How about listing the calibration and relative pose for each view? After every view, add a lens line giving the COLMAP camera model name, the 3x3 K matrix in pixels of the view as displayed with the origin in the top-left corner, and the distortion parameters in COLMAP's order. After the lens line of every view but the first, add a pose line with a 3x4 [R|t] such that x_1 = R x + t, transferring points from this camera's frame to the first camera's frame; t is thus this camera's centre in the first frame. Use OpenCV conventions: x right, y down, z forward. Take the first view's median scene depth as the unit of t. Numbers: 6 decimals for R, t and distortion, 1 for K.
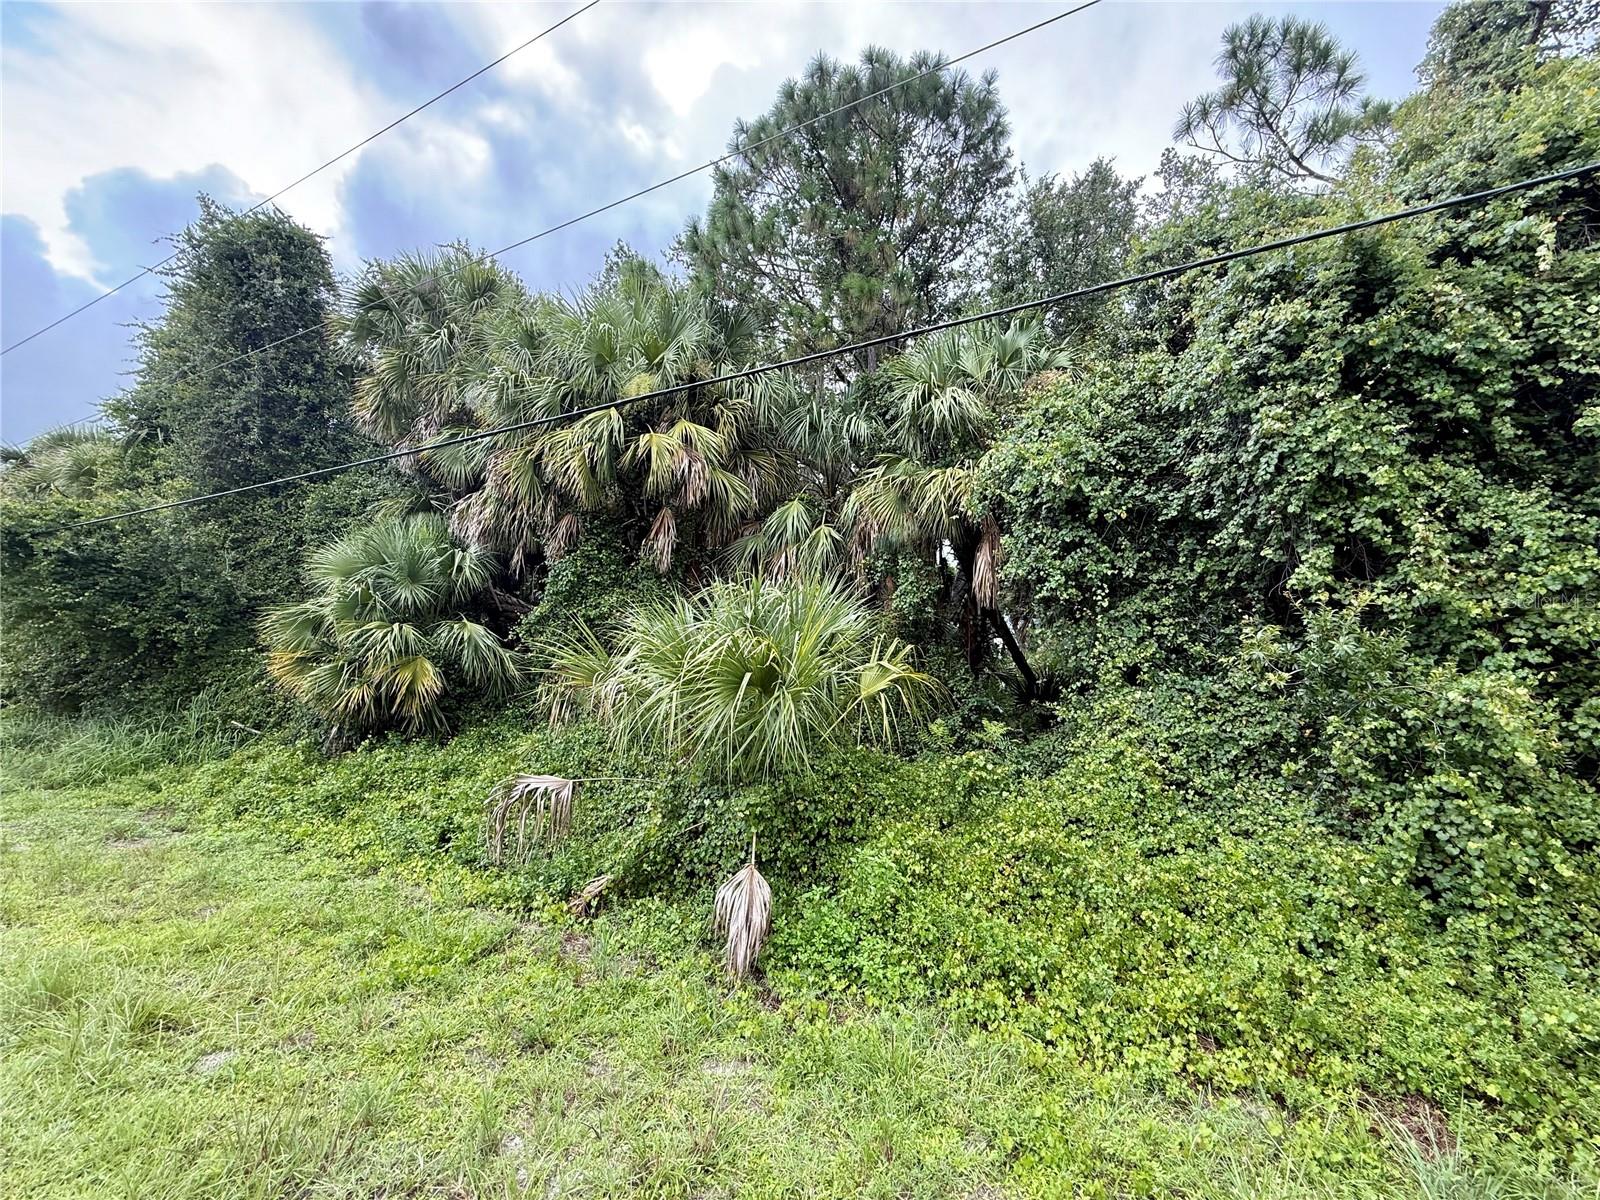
lens RADIAL K [[634.2, 0, 795.2], [0, 634.2, 602.6], [0, 0, 1]] dist [-0.000795, 0.000116]
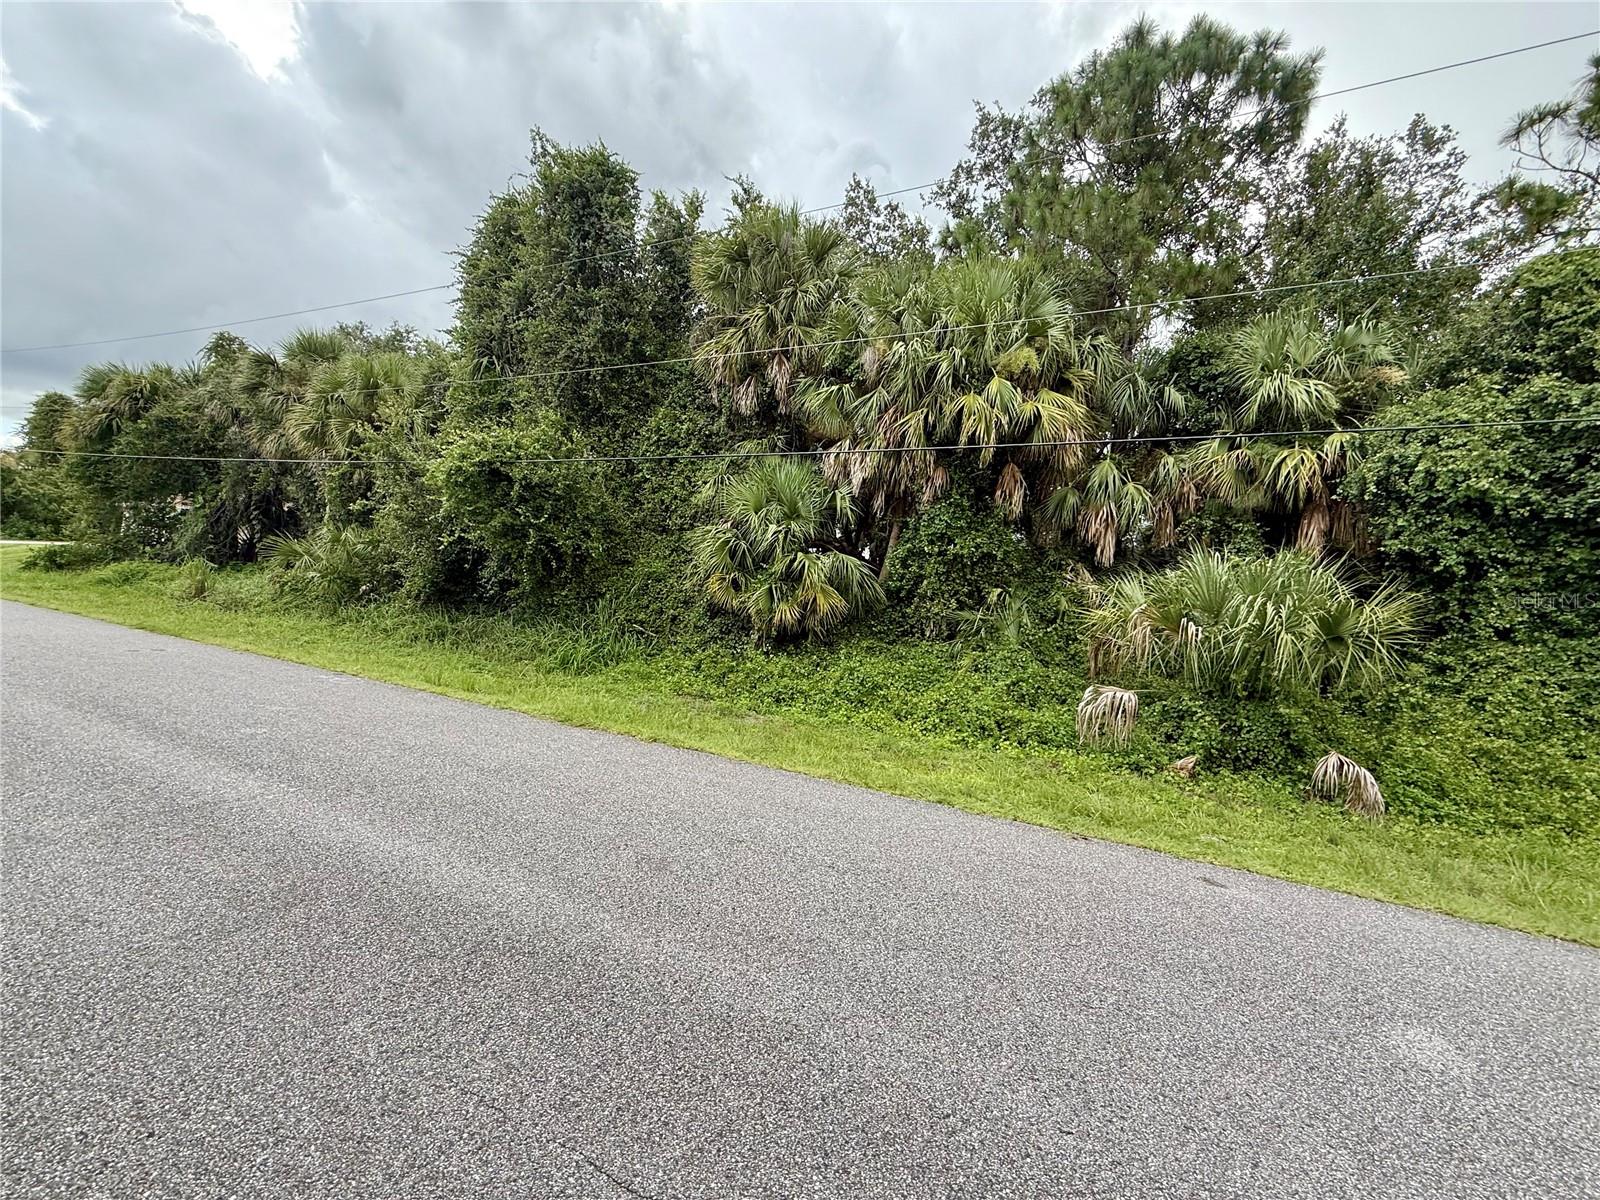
lens RADIAL K [[634.2, 0, 795.2], [0, 634.2, 602.6], [0, 0, 1]] dist [-0.000795, 0.000116]
pose [[0.998759, 0.046384, 0.018159, -0.698071], [-0.048469, 0.989026, 0.139561, -0.044922], [-0.011486, -0.140268, 0.990047, -0.216644]]
